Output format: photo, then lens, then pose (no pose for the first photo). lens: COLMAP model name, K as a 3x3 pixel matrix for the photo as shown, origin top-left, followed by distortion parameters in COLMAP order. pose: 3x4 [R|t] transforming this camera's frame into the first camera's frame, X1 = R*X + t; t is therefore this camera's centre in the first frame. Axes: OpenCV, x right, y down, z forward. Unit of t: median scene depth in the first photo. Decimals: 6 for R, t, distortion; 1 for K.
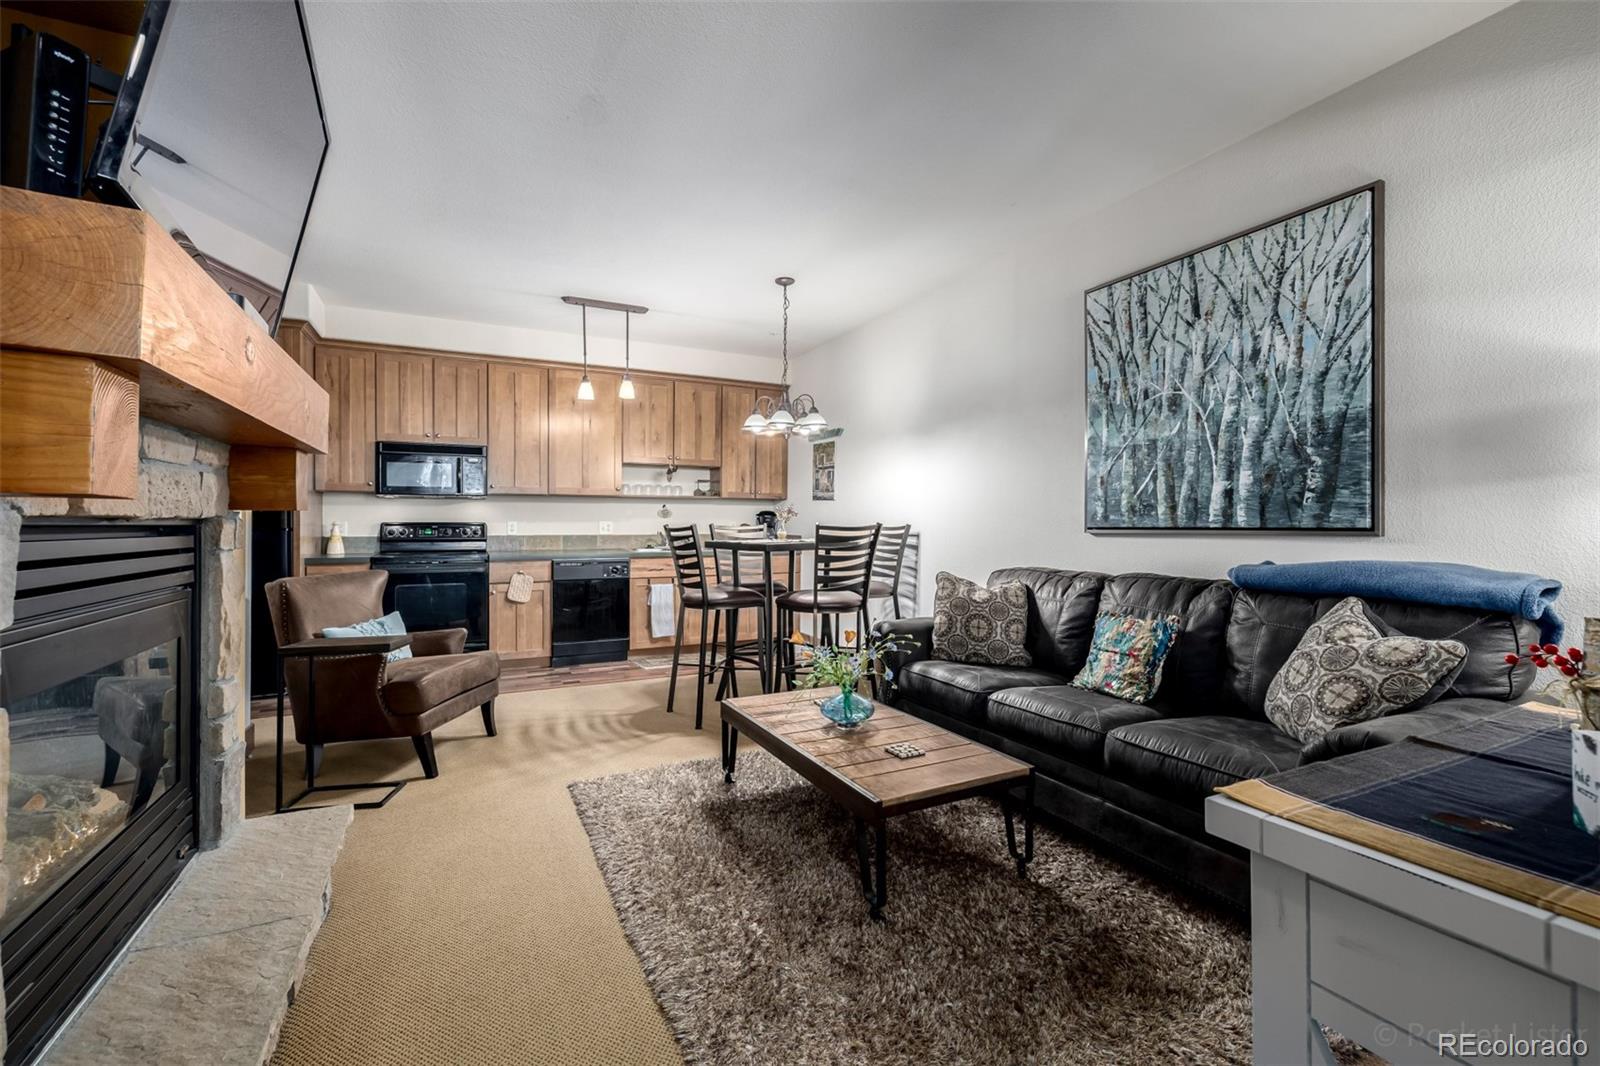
lens RADIAL K [[673.7, 0, 795.7], [0, 673.7, 520.1], [0, 0, 1]] dist [0.001749, -0.000597]
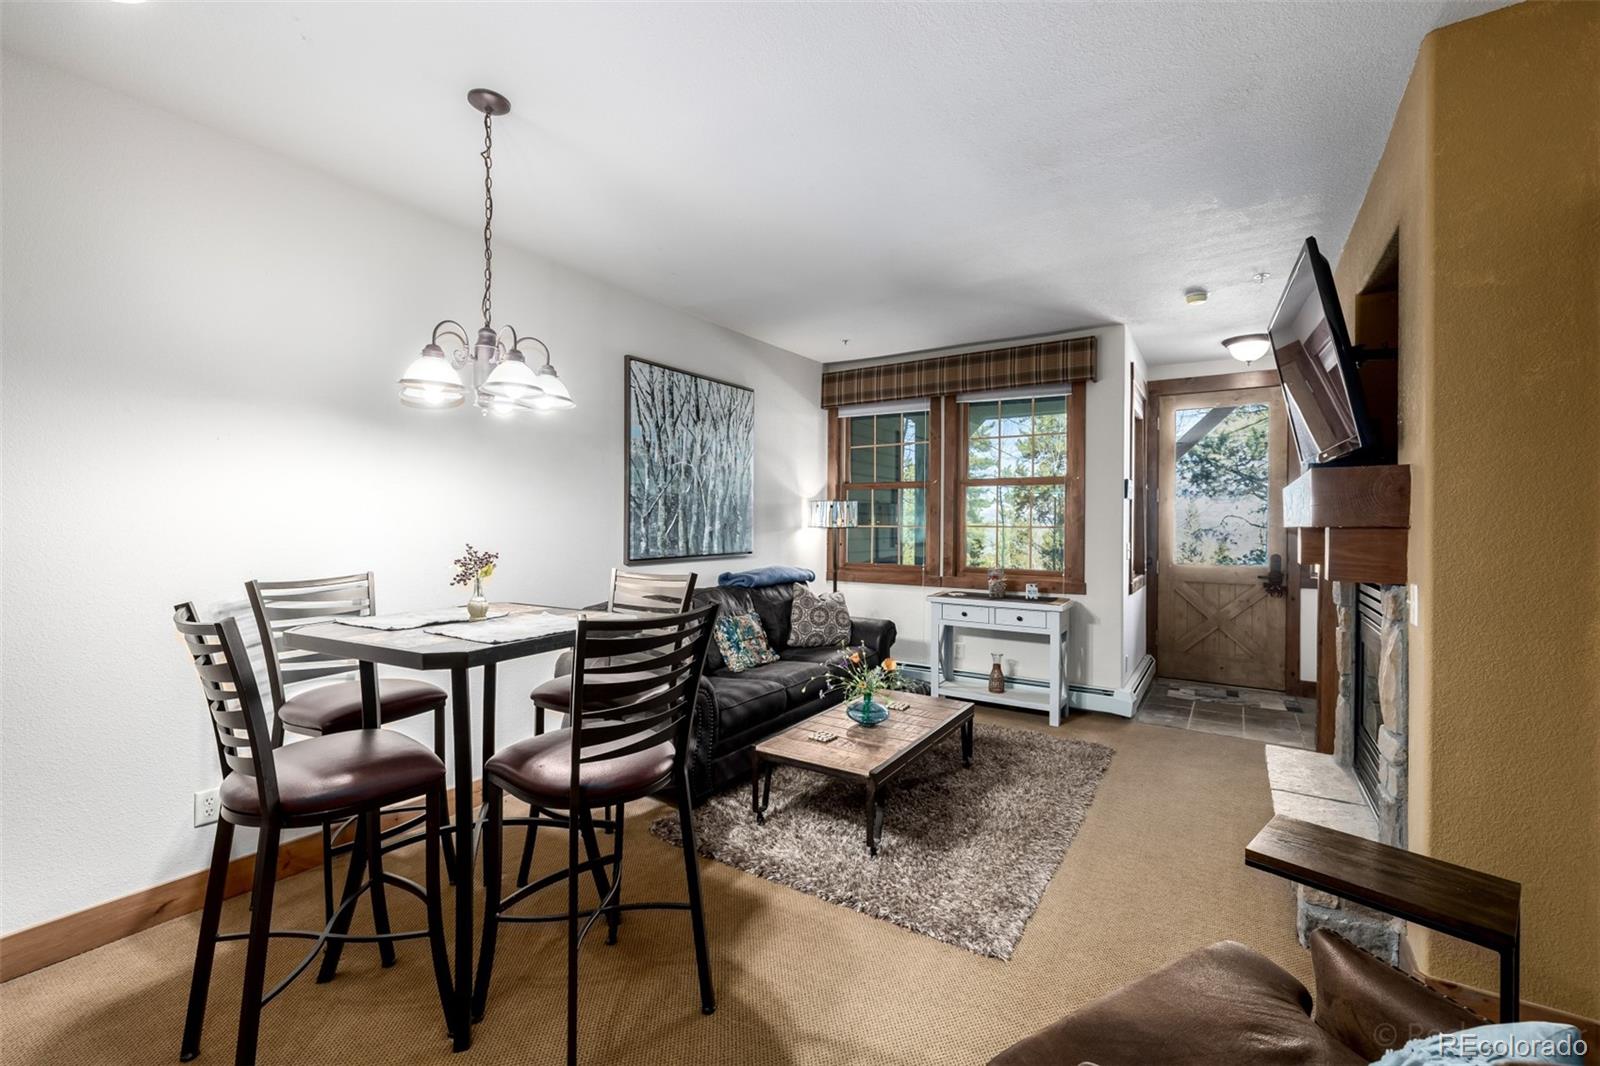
lens RADIAL K [[673.7, 0, 799.0], [0, 673.7, 525.5], [0, 0, 1]] dist [0.001749, -0.000597]
pose [[-0.510819, -0.010557, 0.859624, -0.770511], [-0.011801, 0.999916, 0.005268, -0.061688], [-0.859607, -0.007453, -0.510901, 1.438859]]
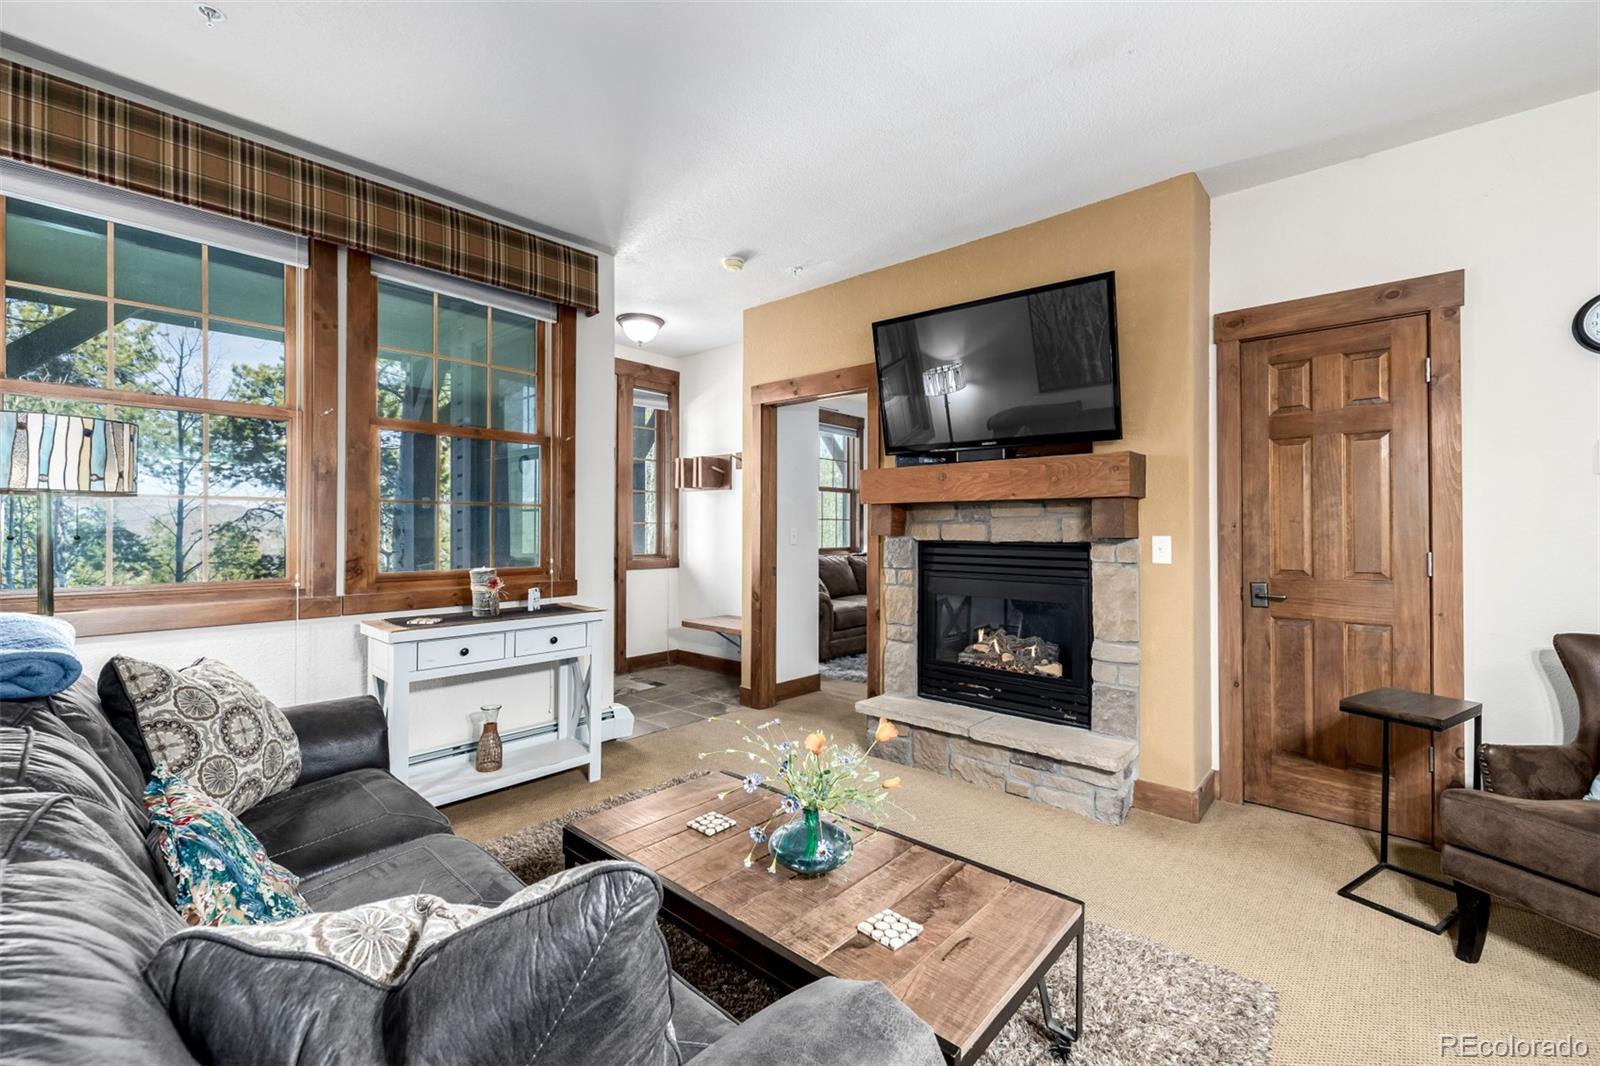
lens RADIAL K [[673.7, 0, 796.2], [0, 673.7, 522.3], [0, 0, 1]] dist [0.001749, -0.000597]
pose [[-0.929938, -0.008417, -0.367620, 0.267766], [-0.004120, 0.999914, -0.012472, -0.016715], [0.367693, -0.010084, -0.929893, 1.306968]]
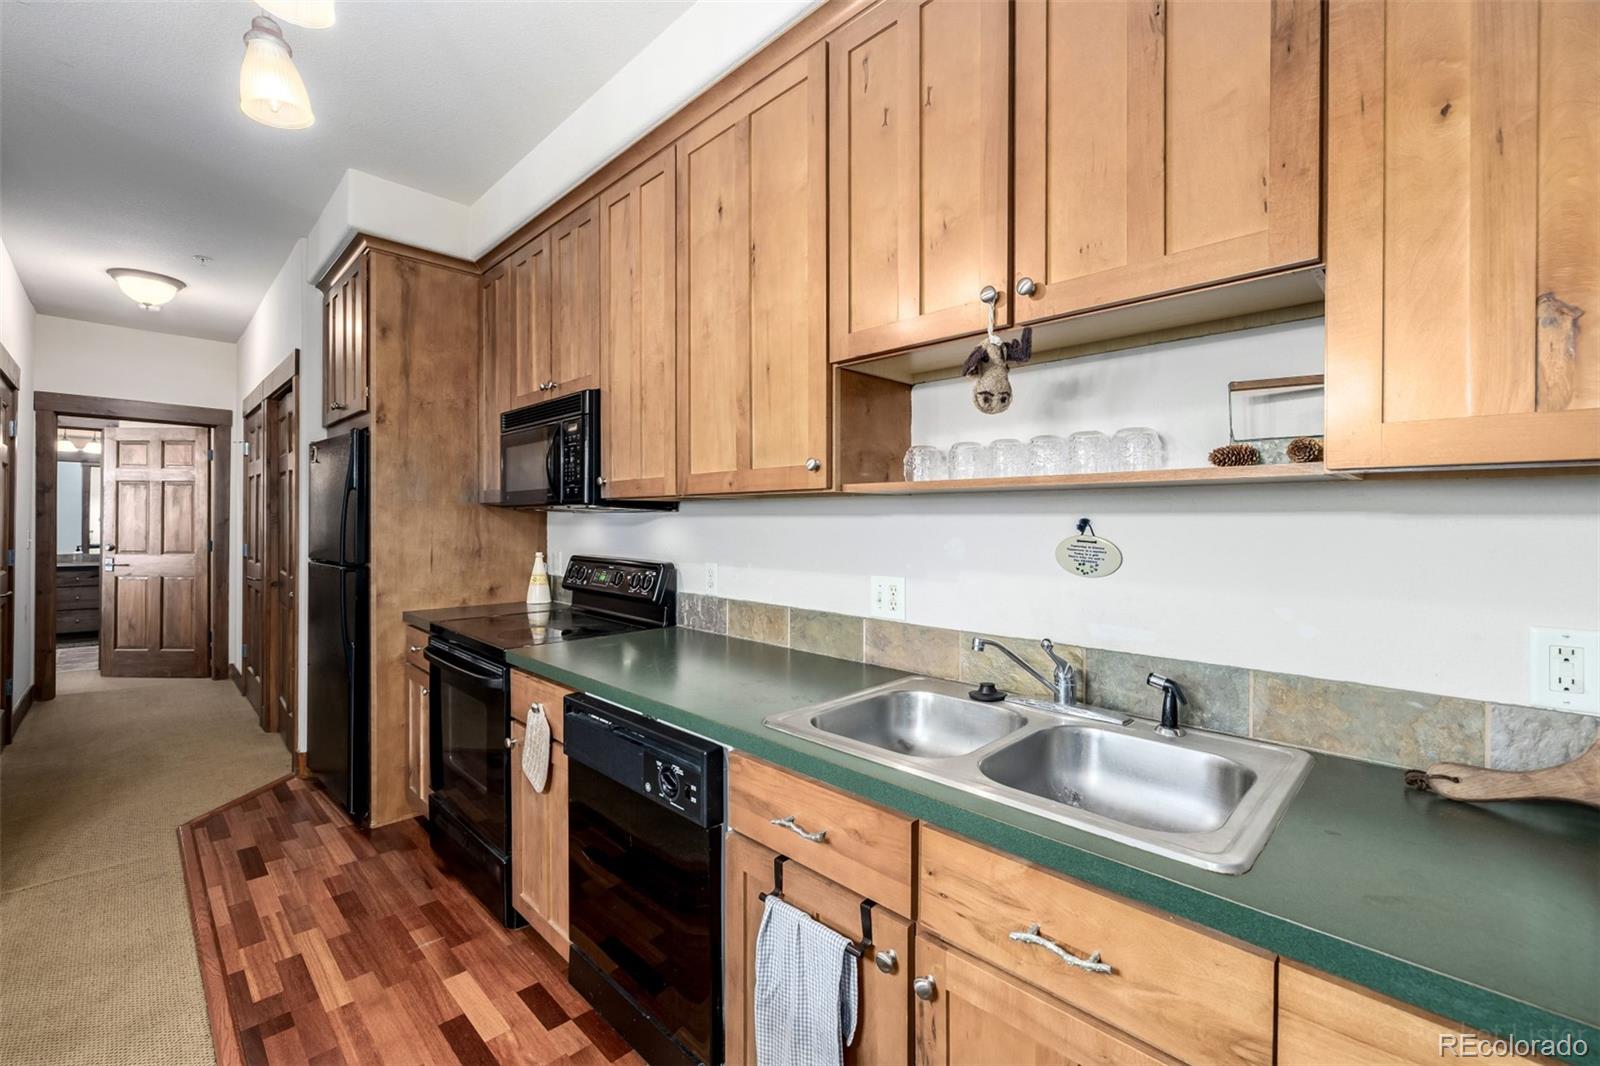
lens RADIAL K [[673.7, 0, 799.1], [0, 673.7, 521.8], [0, 0, 1]] dist [0.001749, -0.000597]
pose [[0.316281, 0.000897, -0.948665, -0.012488], [-0.004015, 0.999992, -0.000393, -0.042899], [0.948657, 0.003933, 0.316283, 1.681144]]
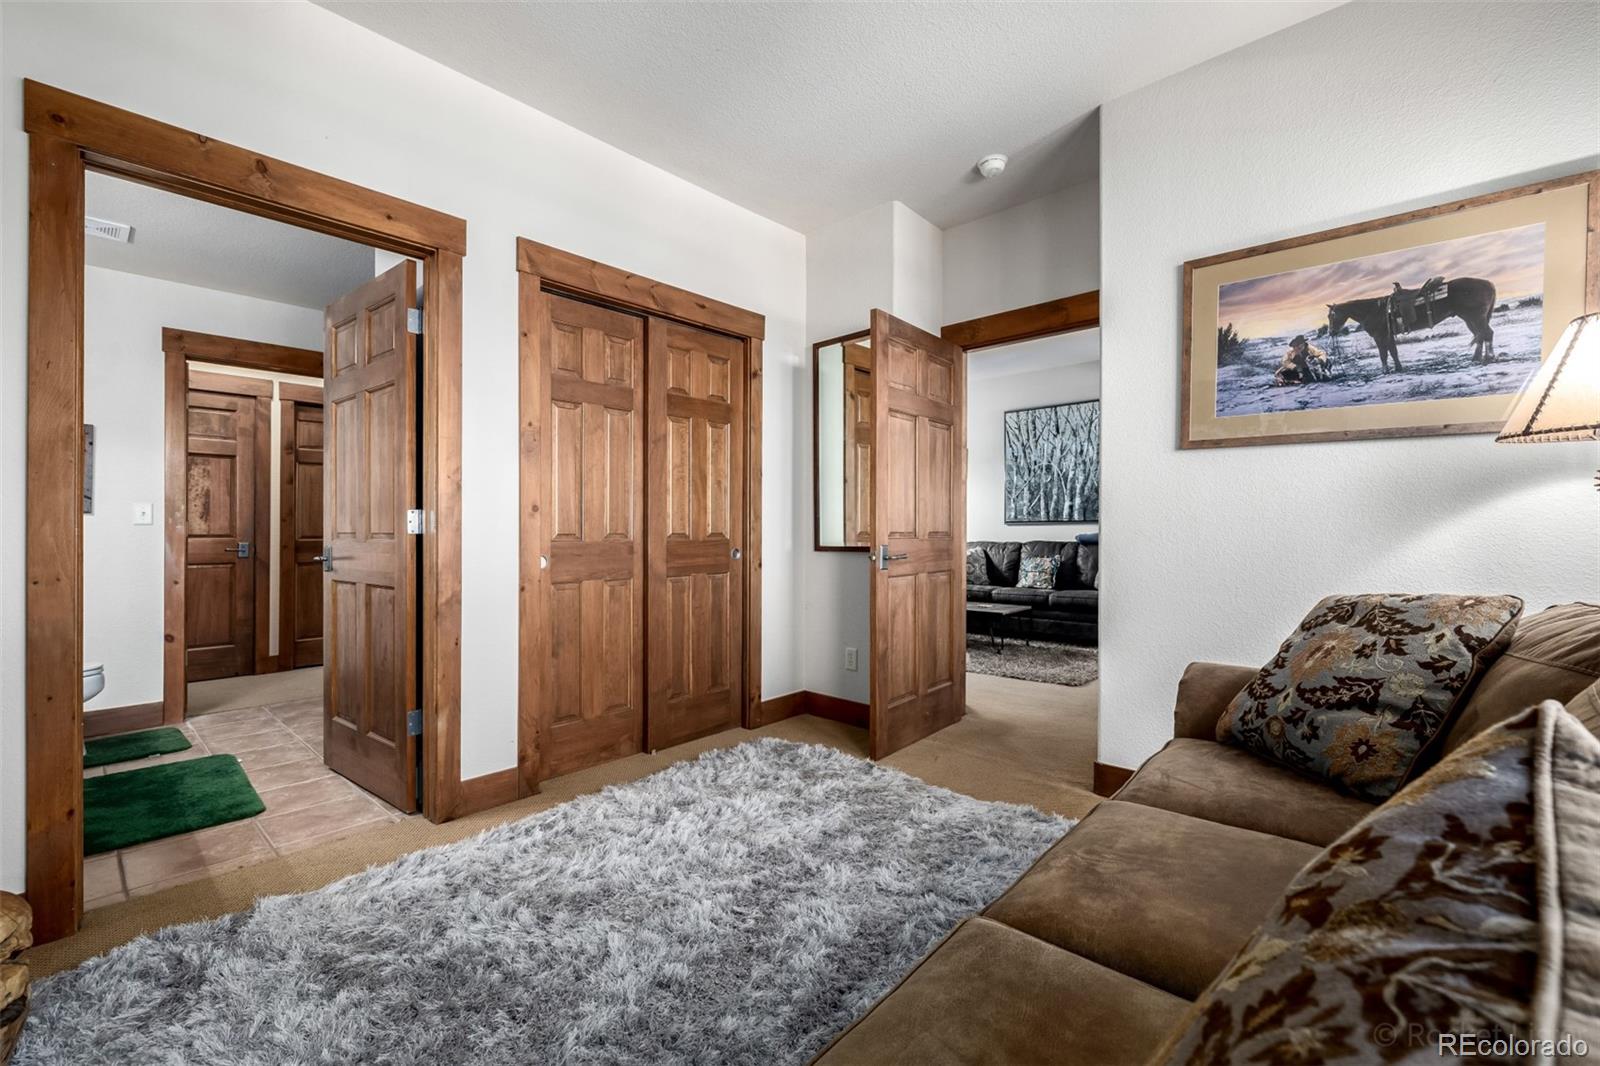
lens RADIAL K [[673.7, 0, 797.1], [0, 673.7, 530.0], [0, 0, 1]] dist [0.001749, -0.000597]
pose [[0.936450, -0.002843, 0.350790, -1.008457], [0.001253, 0.999988, 0.004761, 0.027279], [-0.350799, -0.004019, 0.936442, -0.831384]]
